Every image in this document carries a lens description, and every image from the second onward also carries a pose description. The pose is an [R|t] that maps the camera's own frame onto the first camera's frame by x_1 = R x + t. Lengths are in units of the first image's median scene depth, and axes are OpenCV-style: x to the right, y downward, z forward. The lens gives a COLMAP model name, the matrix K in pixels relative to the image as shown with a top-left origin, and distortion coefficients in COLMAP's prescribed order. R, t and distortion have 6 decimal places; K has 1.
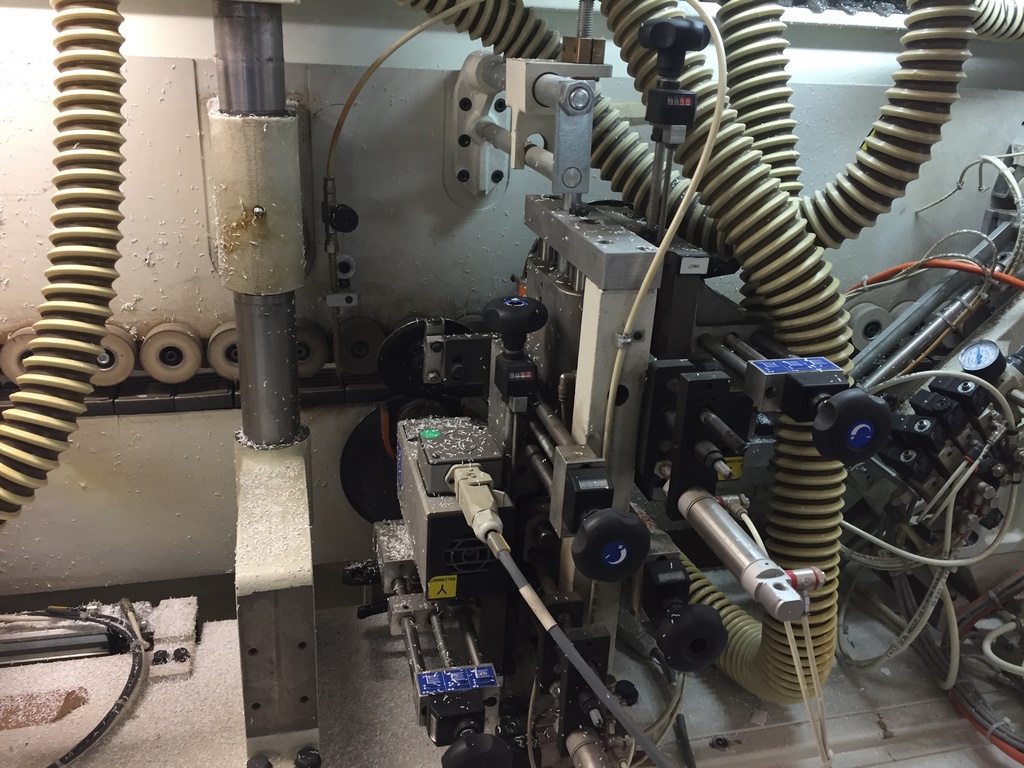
lens RADIAL K [[876.8, 0, 516.6], [0, 876.8, 377.5], [0, 0, 1]] dist [0.058128, -0.072582]
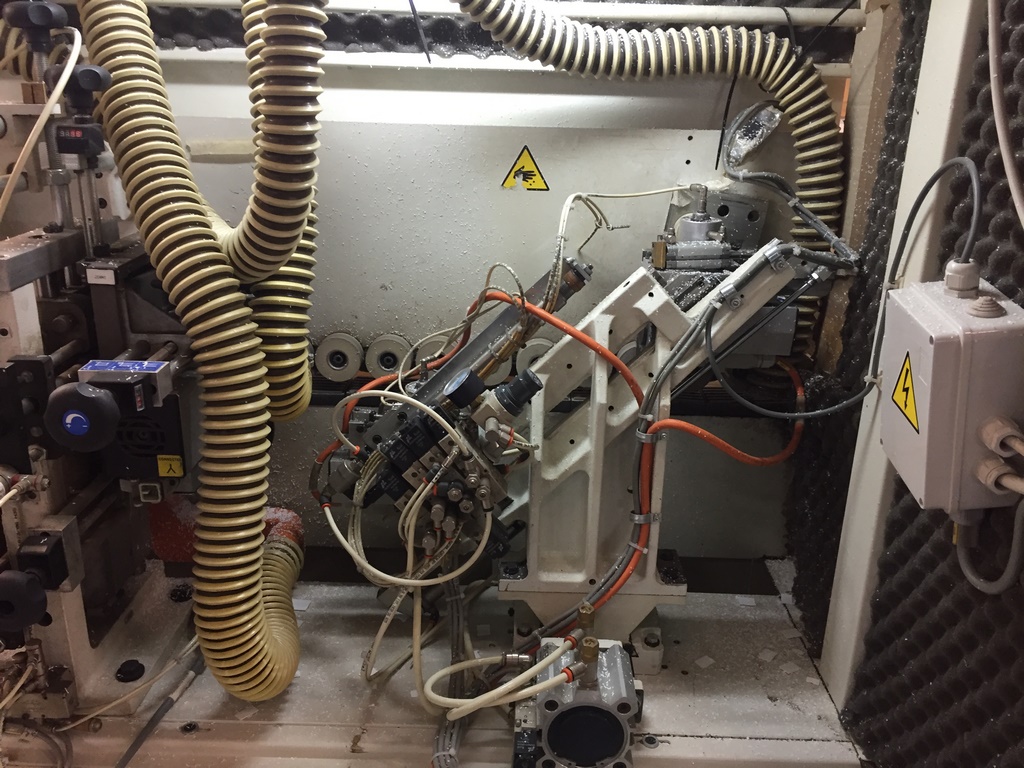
lens RADIAL K [[876.8, 0, 517.3], [0, 876.8, 388.4], [0, 0, 1]] dist [0.058128, -0.072582]
pose [[0.962875, 0.057216, -0.263814, 0.829066], [-0.071626, 0.996401, -0.045325, 0.023220], [0.260271, 0.062538, 0.963508, 0.042947]]
